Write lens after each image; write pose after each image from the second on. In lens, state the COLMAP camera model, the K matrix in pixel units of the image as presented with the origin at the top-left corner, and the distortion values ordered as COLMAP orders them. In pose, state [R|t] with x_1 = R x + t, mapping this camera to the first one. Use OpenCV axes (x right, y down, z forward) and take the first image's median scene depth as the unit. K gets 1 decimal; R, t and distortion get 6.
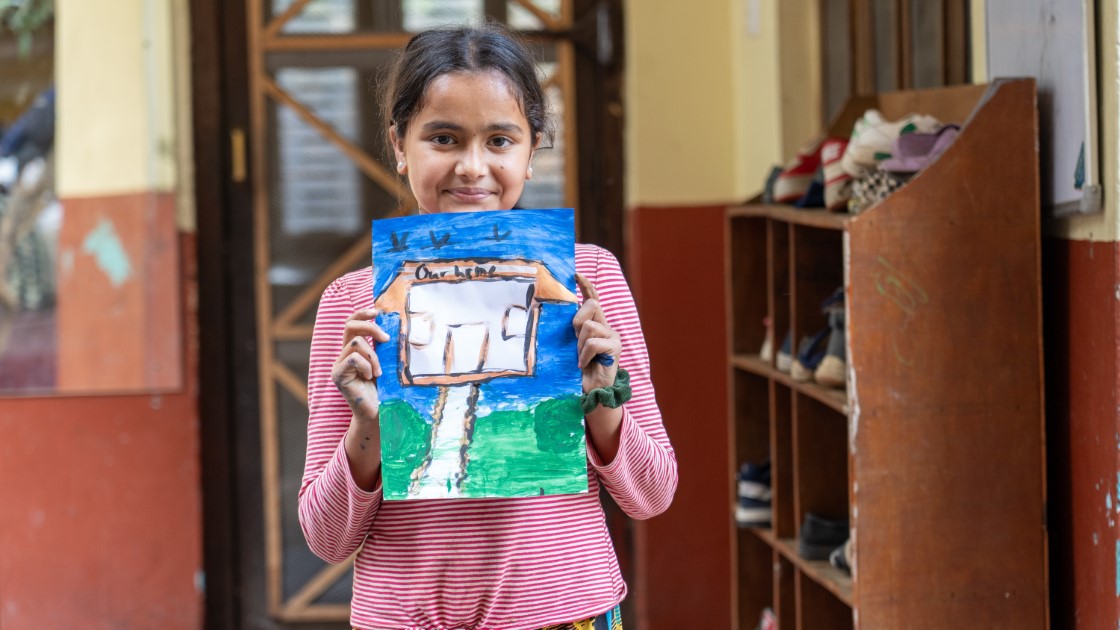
lens RADIAL K [[3456.3, 0, 558.2], [0, 3456.3, 314.2], [0, 0, 1]] dist [0.158041, 0.000000]
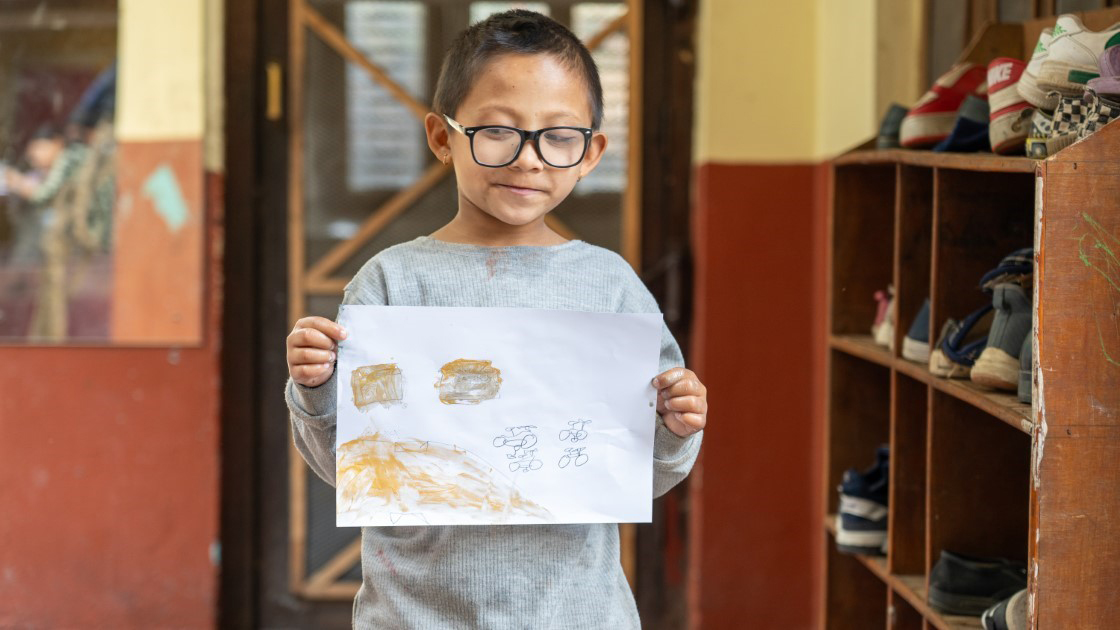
lens RADIAL K [[2836.8, 0, 515.7], [0, 2836.8, 301.2], [0, 0, 1]] dist [0.154860, 0.000000]
pose [[0.998834, 0.036964, -0.031045, -0.003796], [-0.036674, 0.999279, 0.009871, -0.000015], [0.031387, -0.008721, 0.999469, 0.315357]]
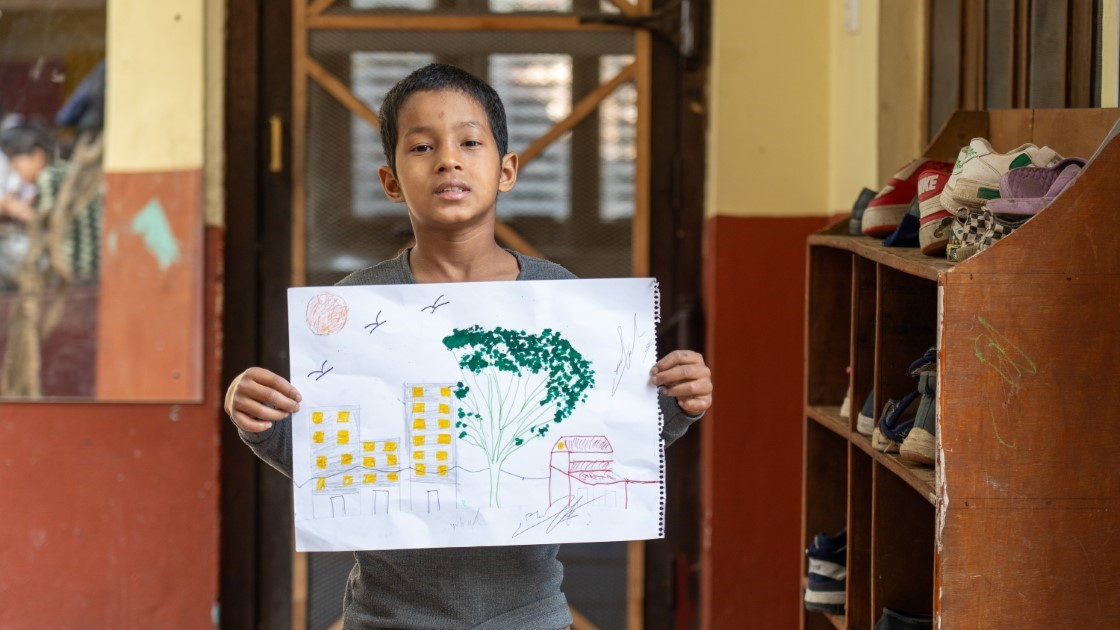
lens RADIAL K [[3456.3, 0, 563.0], [0, 3456.3, 316.1], [0, 0, 1]] dist [0.158041, 0.000000]
pose [[0.998869, 0.037227, -0.029587, 0.013432], [-0.036946, 0.999267, 0.010001, -0.016361], [0.029937, -0.008897, 0.999512, 0.127972]]
